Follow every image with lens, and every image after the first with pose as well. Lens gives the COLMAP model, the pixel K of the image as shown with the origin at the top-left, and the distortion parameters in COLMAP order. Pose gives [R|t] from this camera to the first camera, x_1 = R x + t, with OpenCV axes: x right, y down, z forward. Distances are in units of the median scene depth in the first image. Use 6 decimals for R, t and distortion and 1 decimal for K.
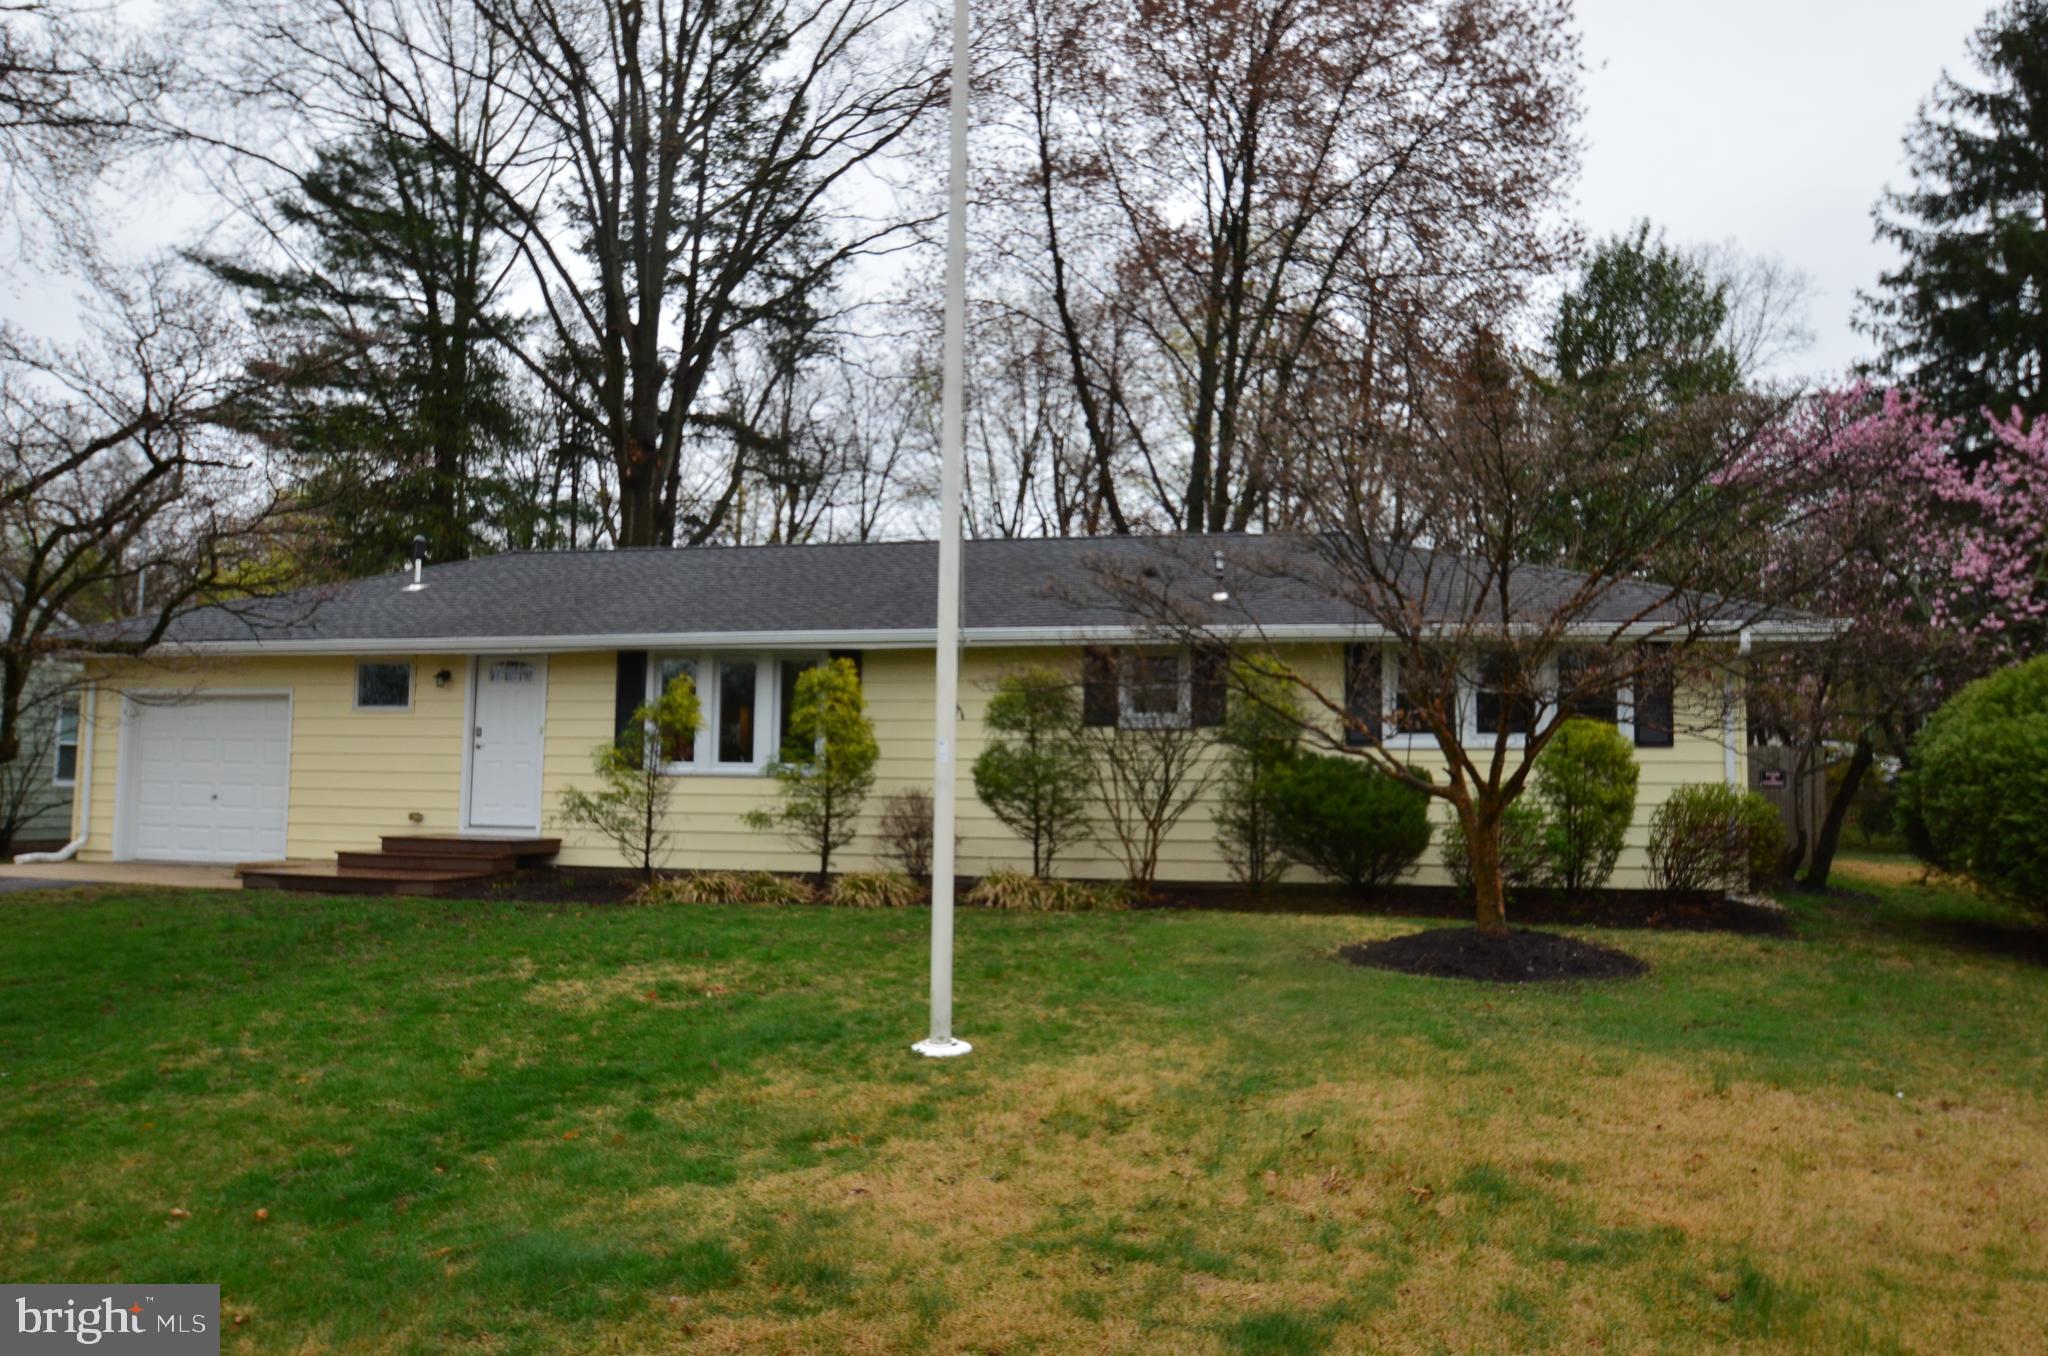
lens RADIAL K [[1411.3, 0, 1024.5], [0, 1411.3, 719.7], [0, 0, 1]] dist [-0.021130, 0.004434]
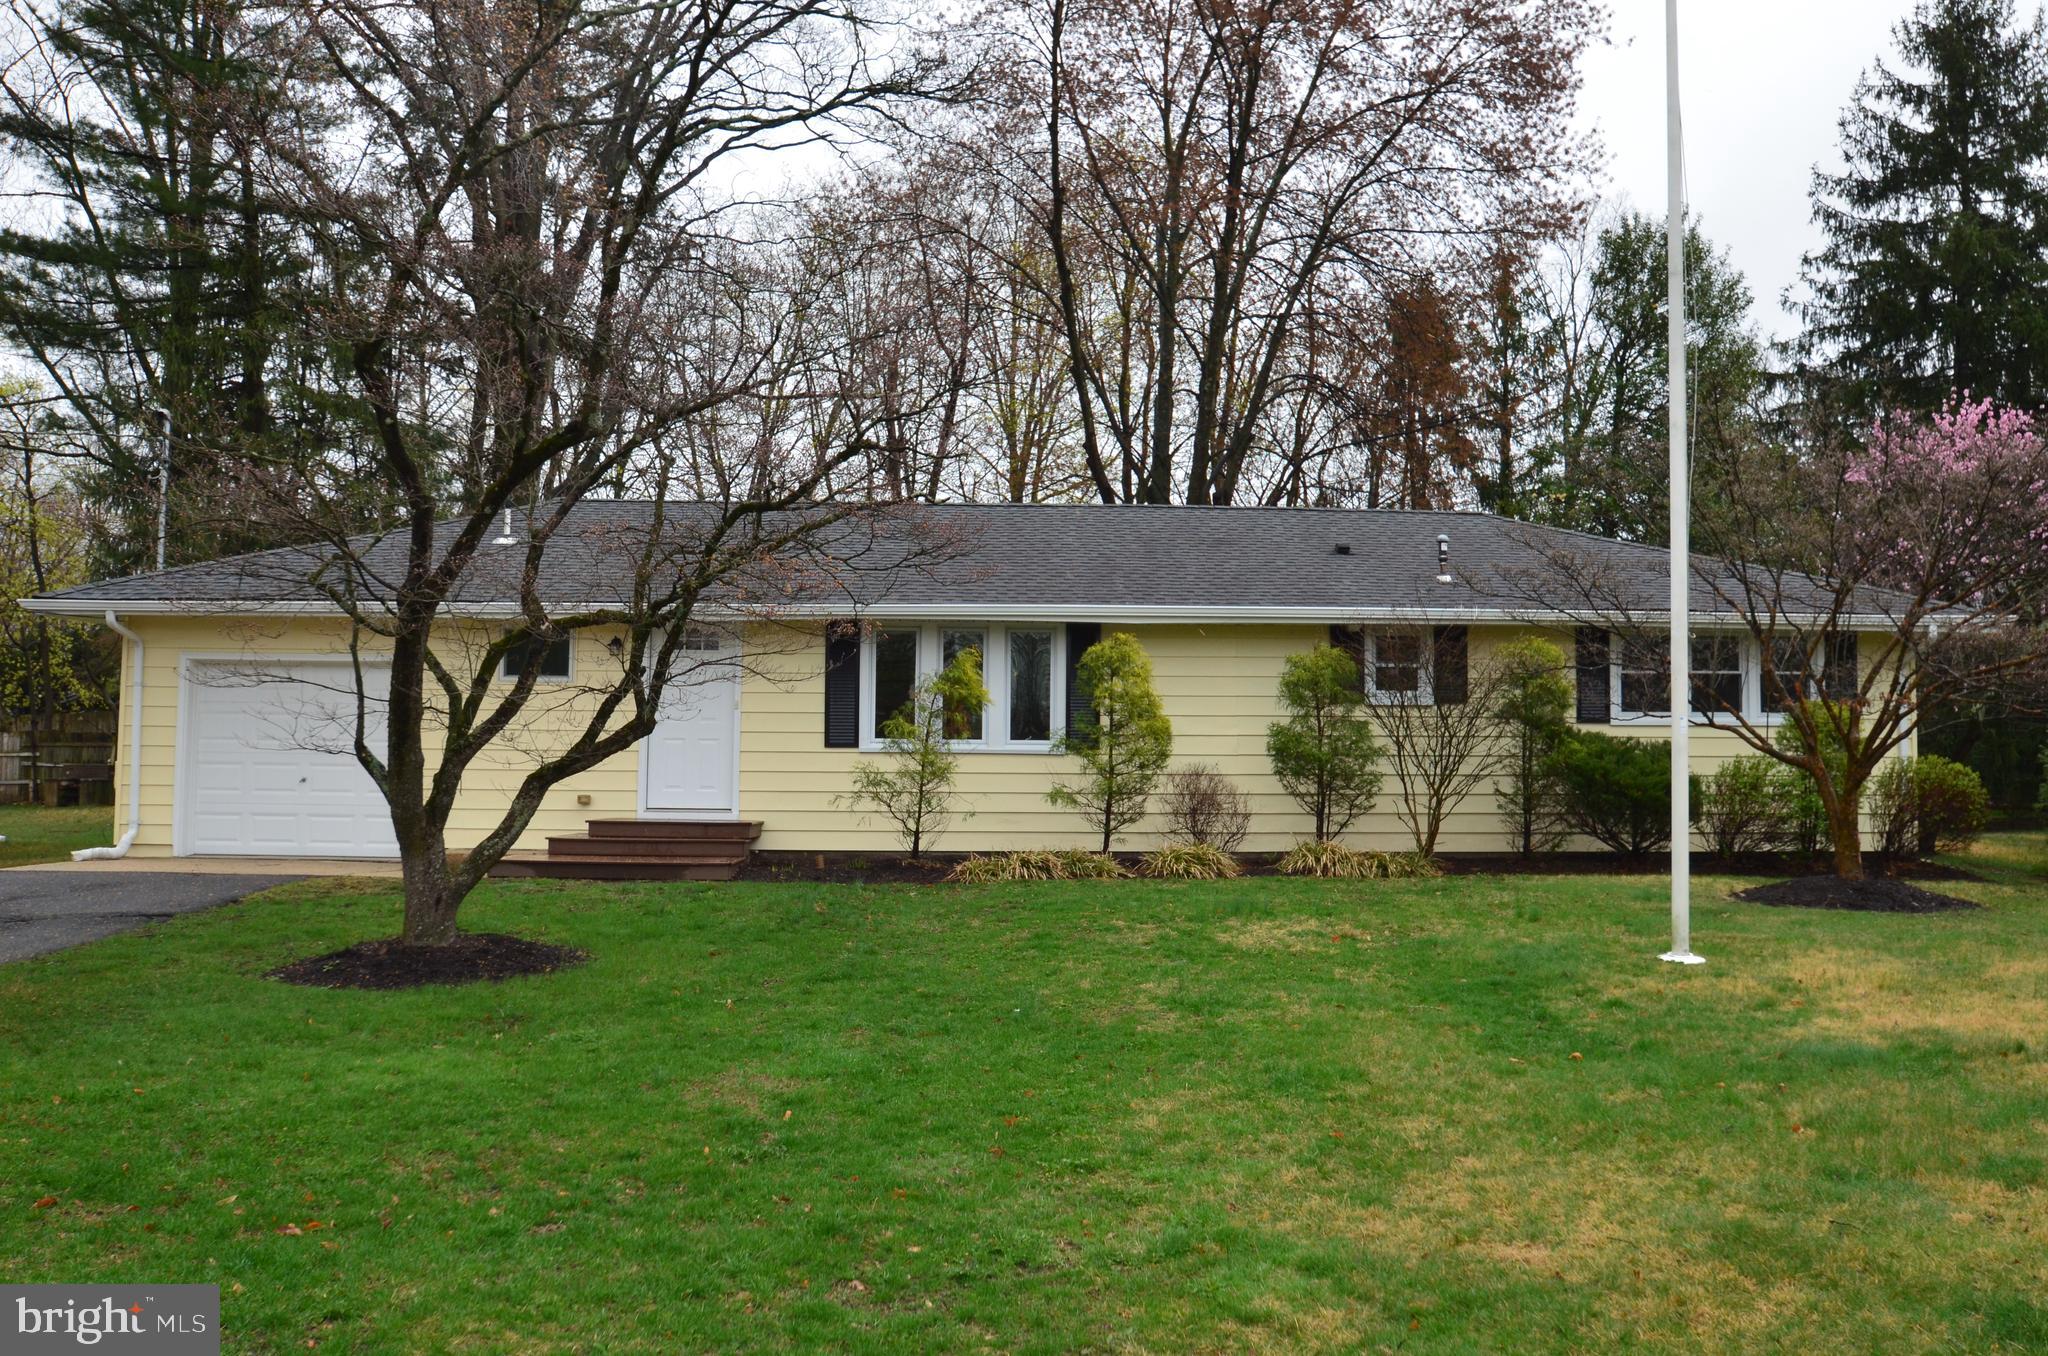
lens RADIAL K [[1774.9, 0, 1023.9], [0, 1774.9, 675.8], [0, 0, 1]] dist [0.006882, -0.004256]
pose [[0.970397, 0.010249, 0.241299, -0.446108], [-0.007459, 0.999894, -0.012474, 0.002017], [-0.241401, 0.010304, 0.970371, -0.170663]]
